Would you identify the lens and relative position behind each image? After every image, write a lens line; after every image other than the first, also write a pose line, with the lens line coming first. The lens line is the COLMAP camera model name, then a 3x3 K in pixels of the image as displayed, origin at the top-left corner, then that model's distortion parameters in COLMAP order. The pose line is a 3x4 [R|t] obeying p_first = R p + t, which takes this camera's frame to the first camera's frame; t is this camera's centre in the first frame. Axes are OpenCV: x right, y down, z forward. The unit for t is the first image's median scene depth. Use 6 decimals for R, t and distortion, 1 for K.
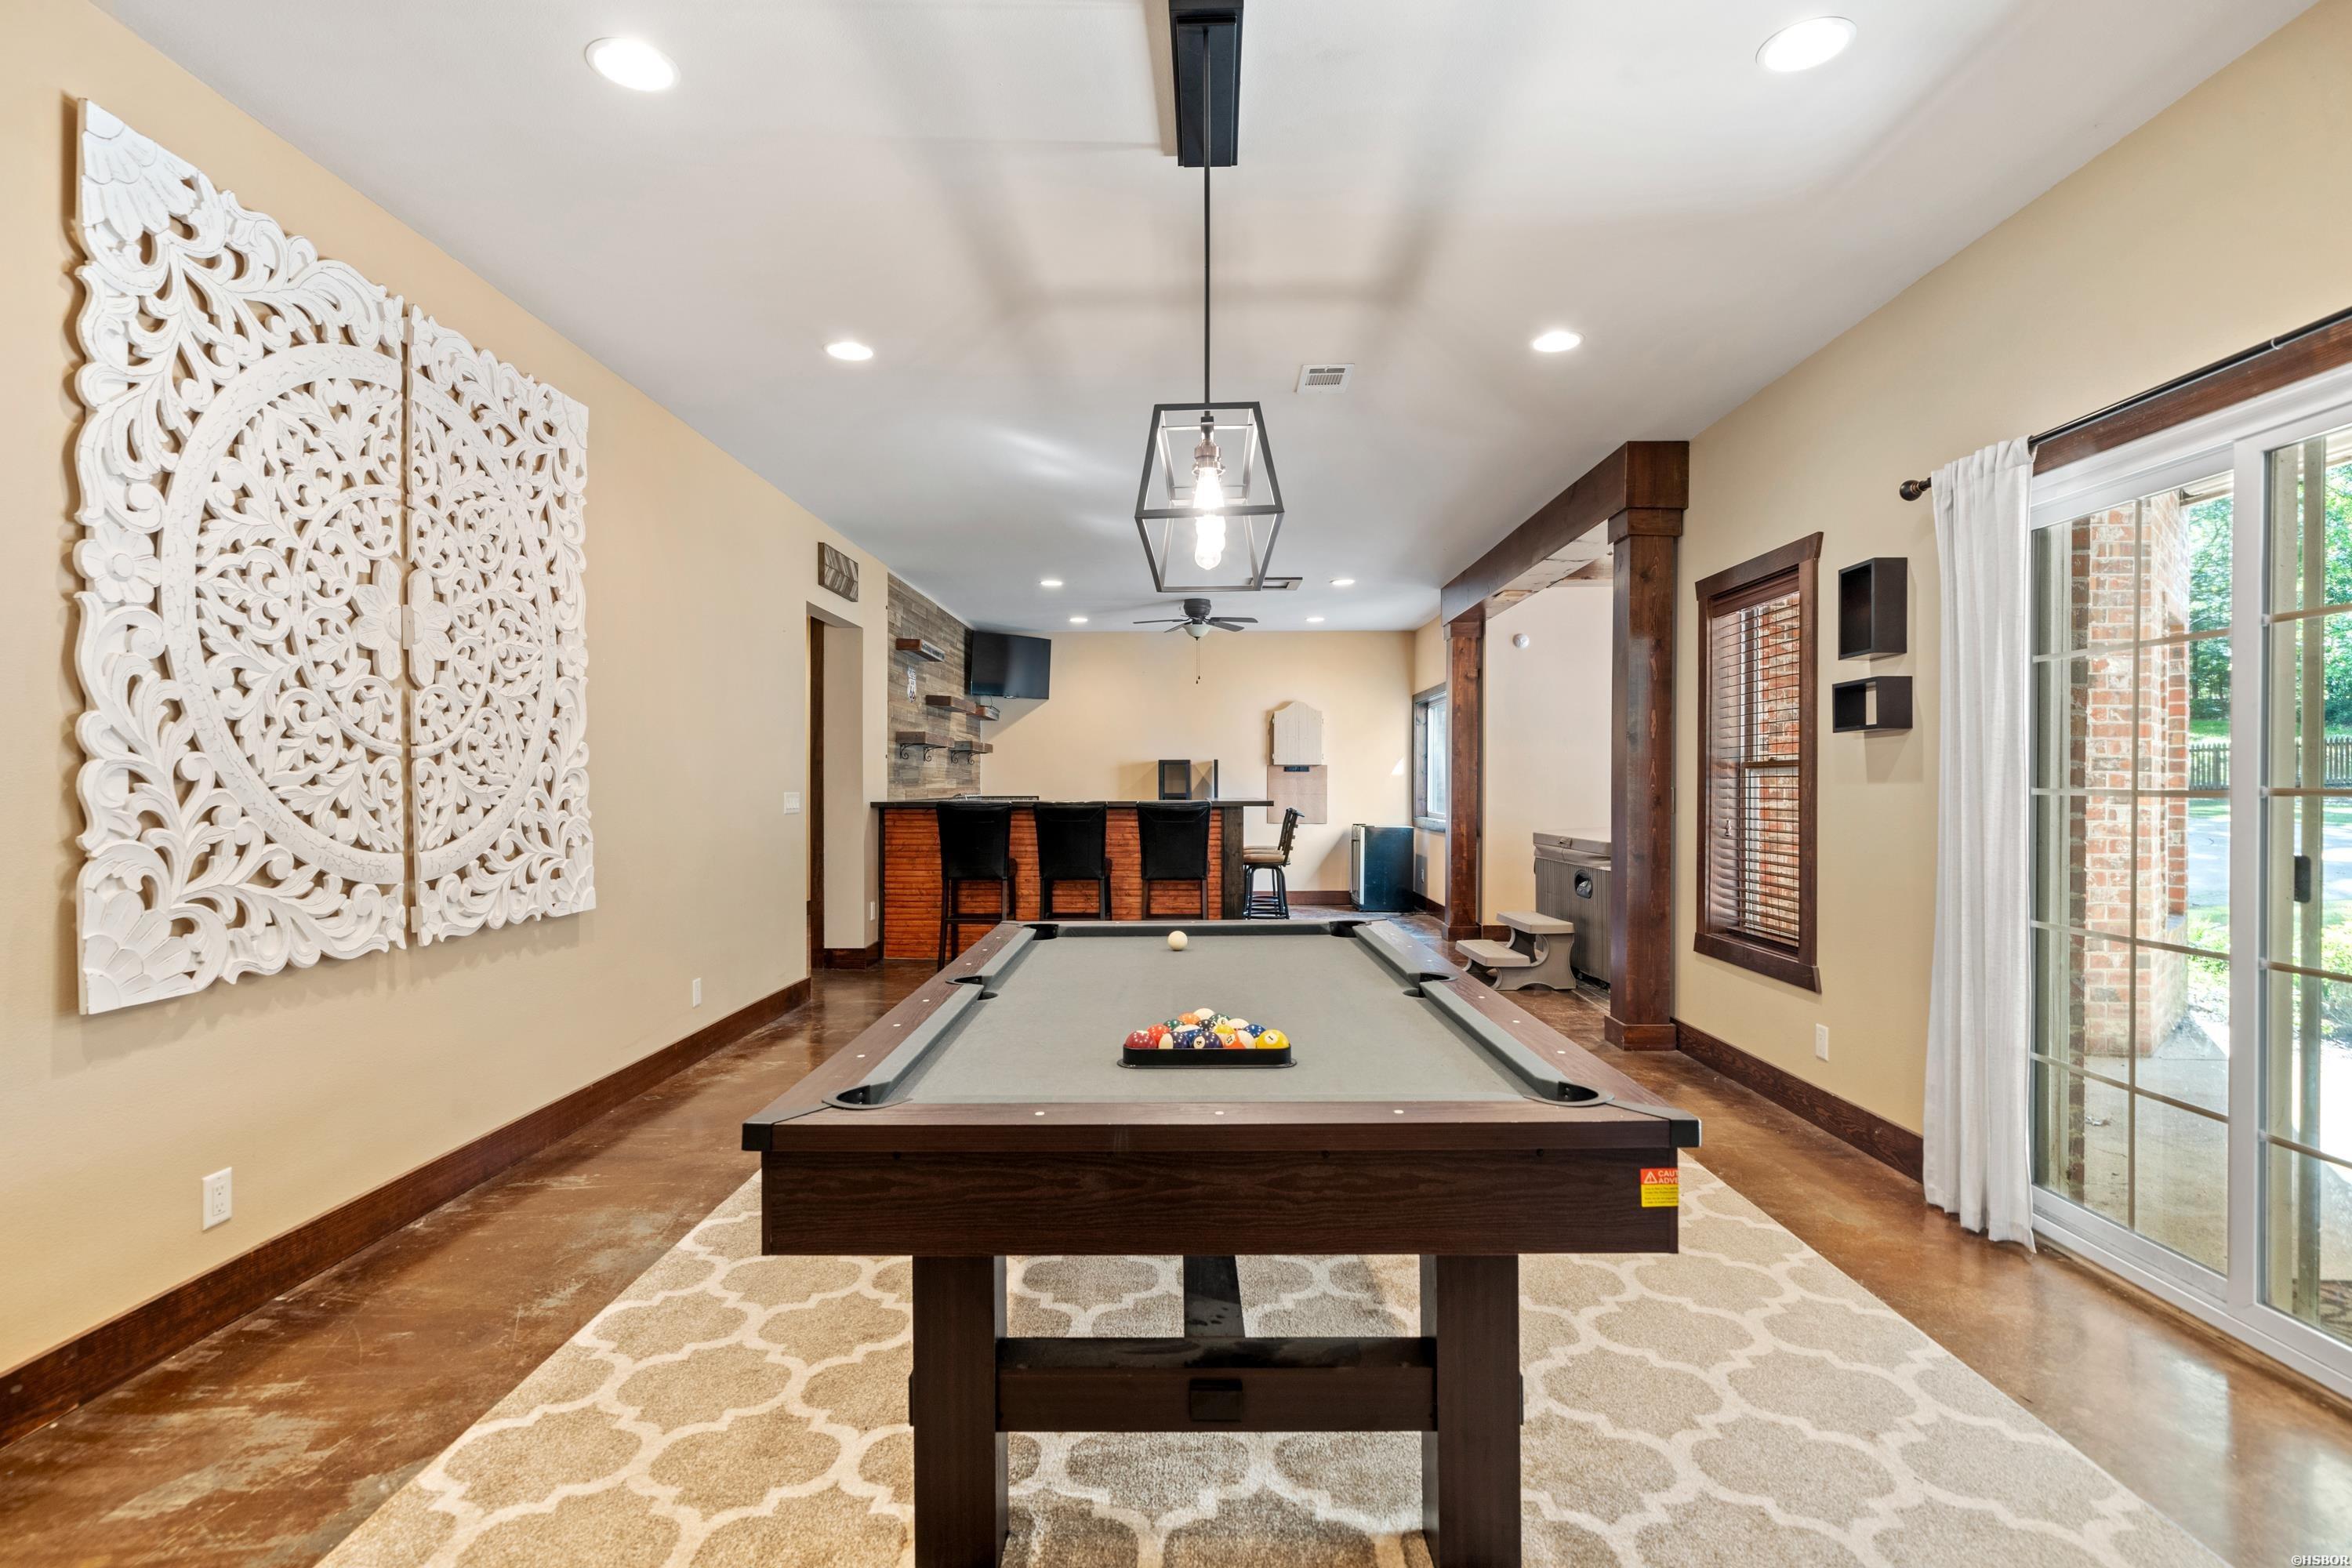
lens RADIAL K [[1113.6, 0, 1176.0], [0, 1113.6, 784.0], [0, 0, 1]] dist [-0.000224, 0.000457]
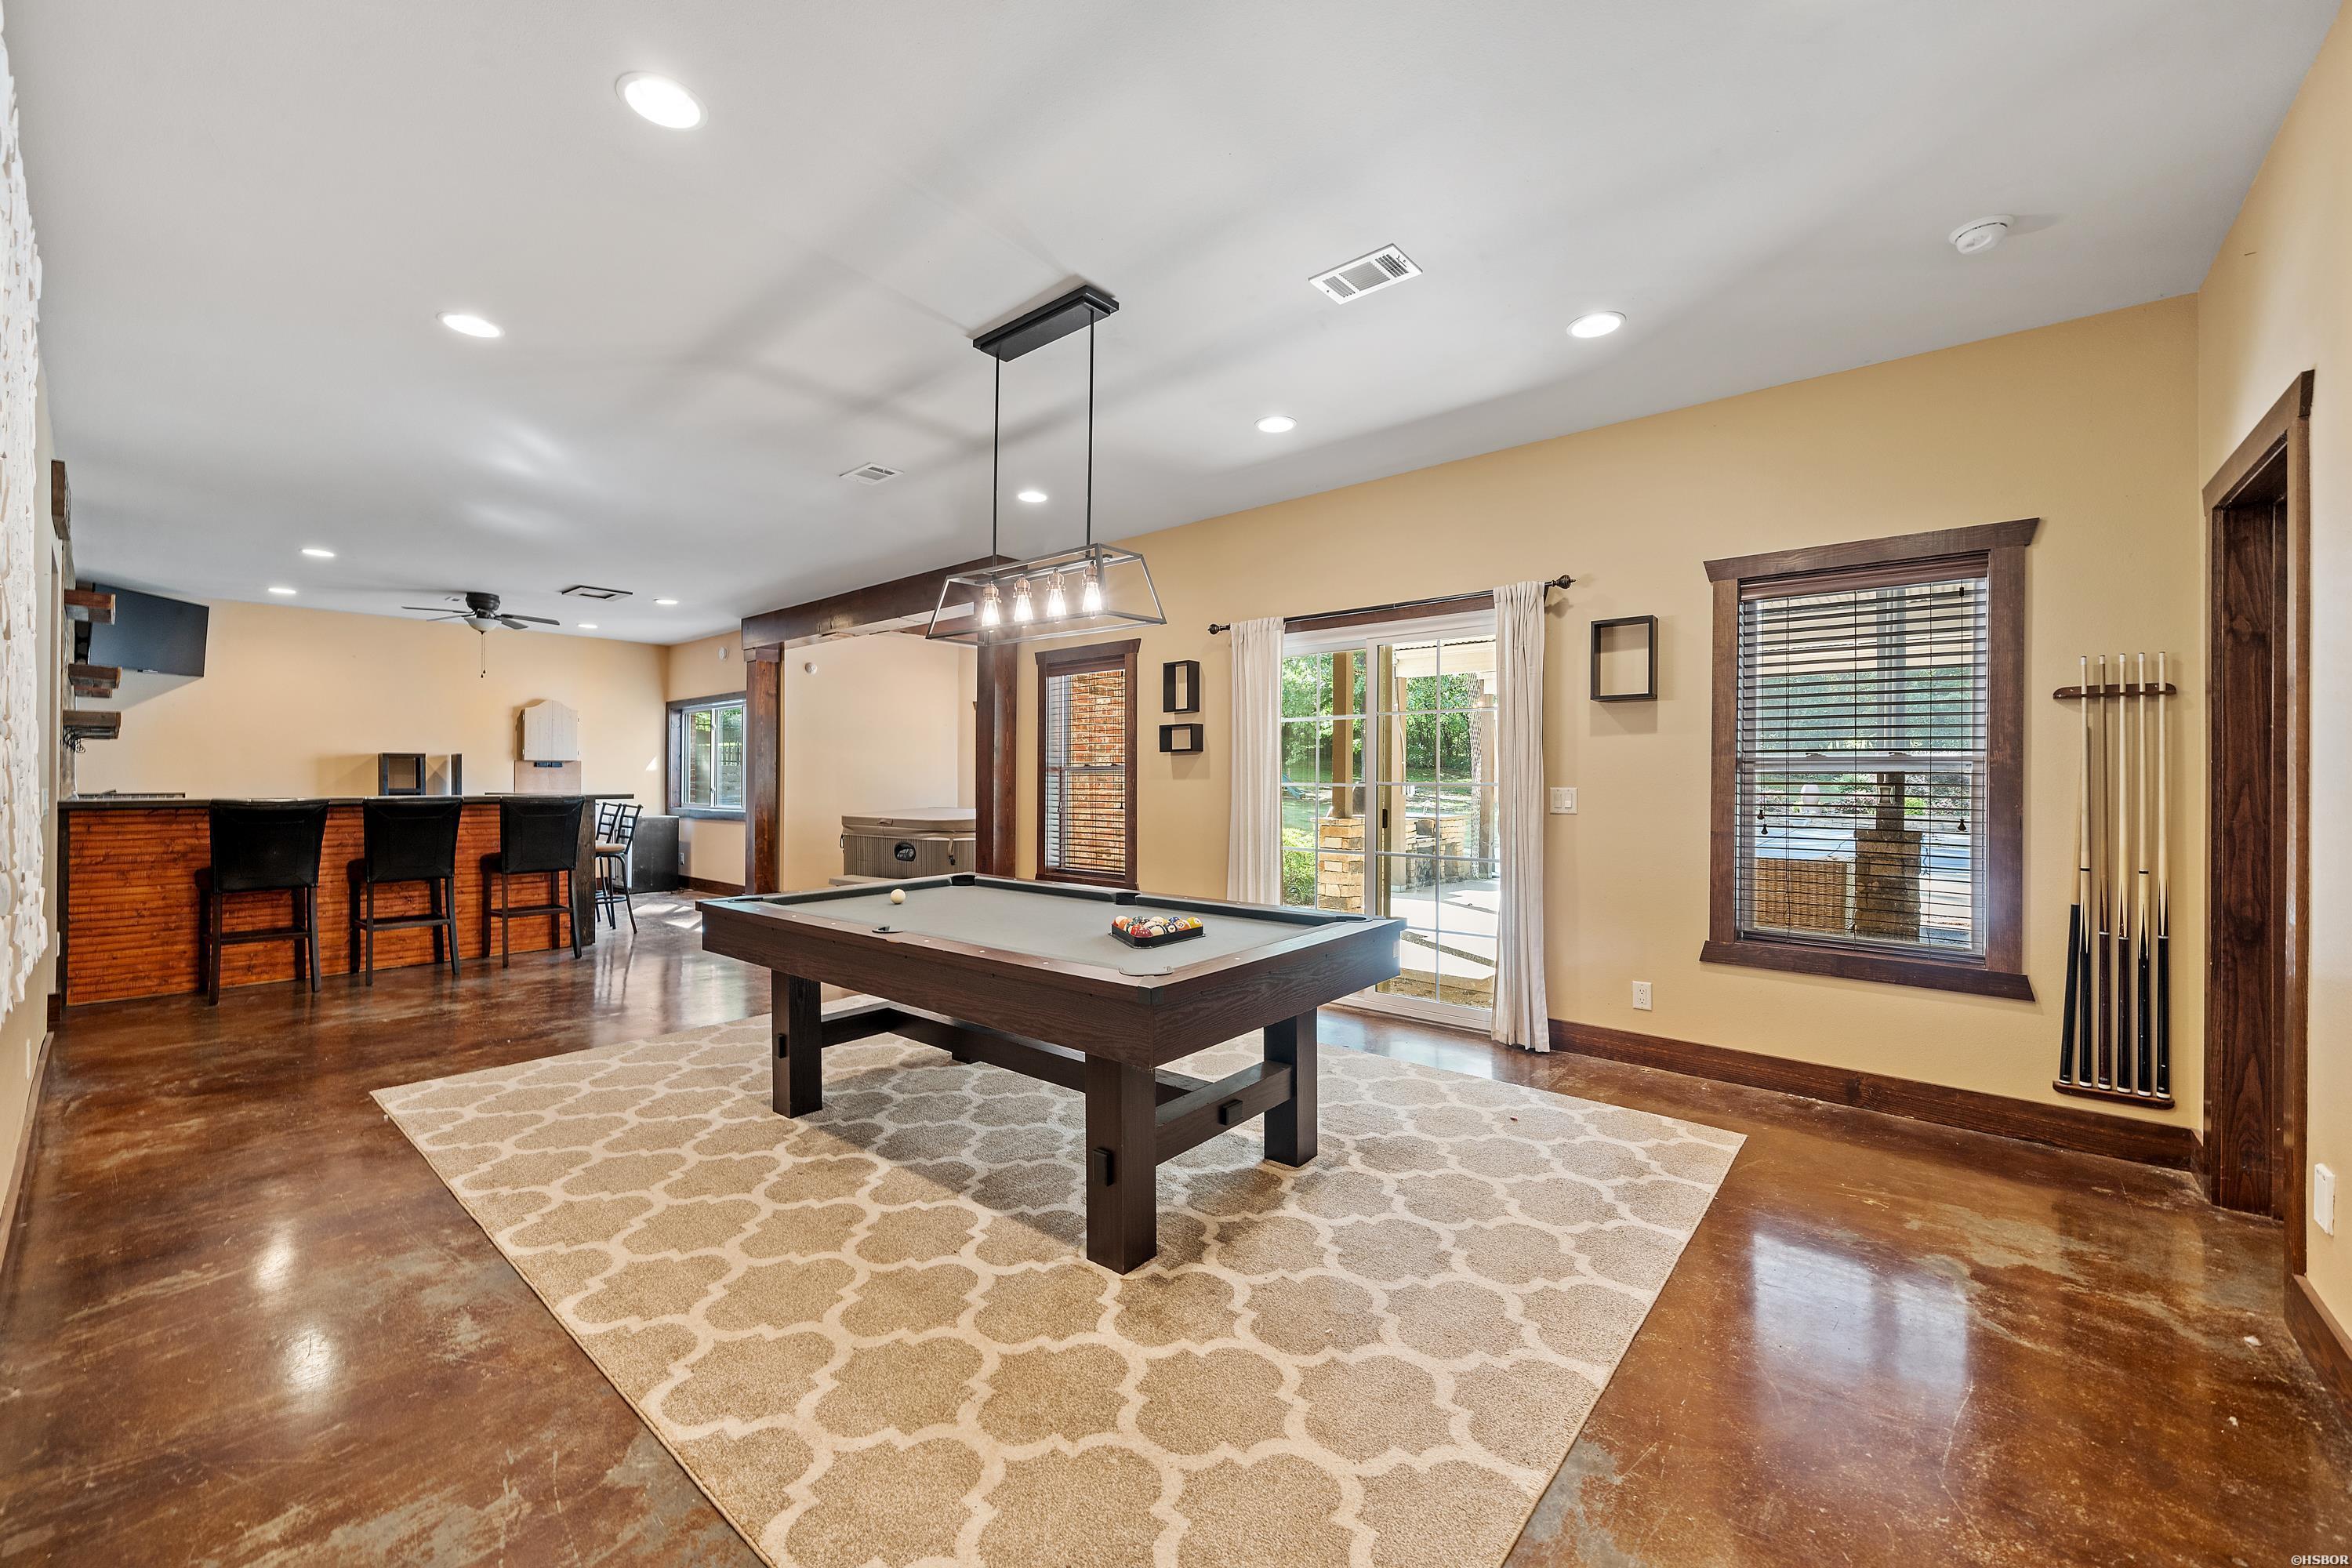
lens RADIAL K [[879.8, 0, 1176.0], [0, 879.8, 784.0], [0, 0, 1]] dist [0.000061, 0.000145]
pose [[0.648905, -0.001691, 0.760868, -0.564628], [-0.002063, 0.999990, 0.003982, -0.000059], [-0.760867, -0.004154, 0.648895, 0.058238]]
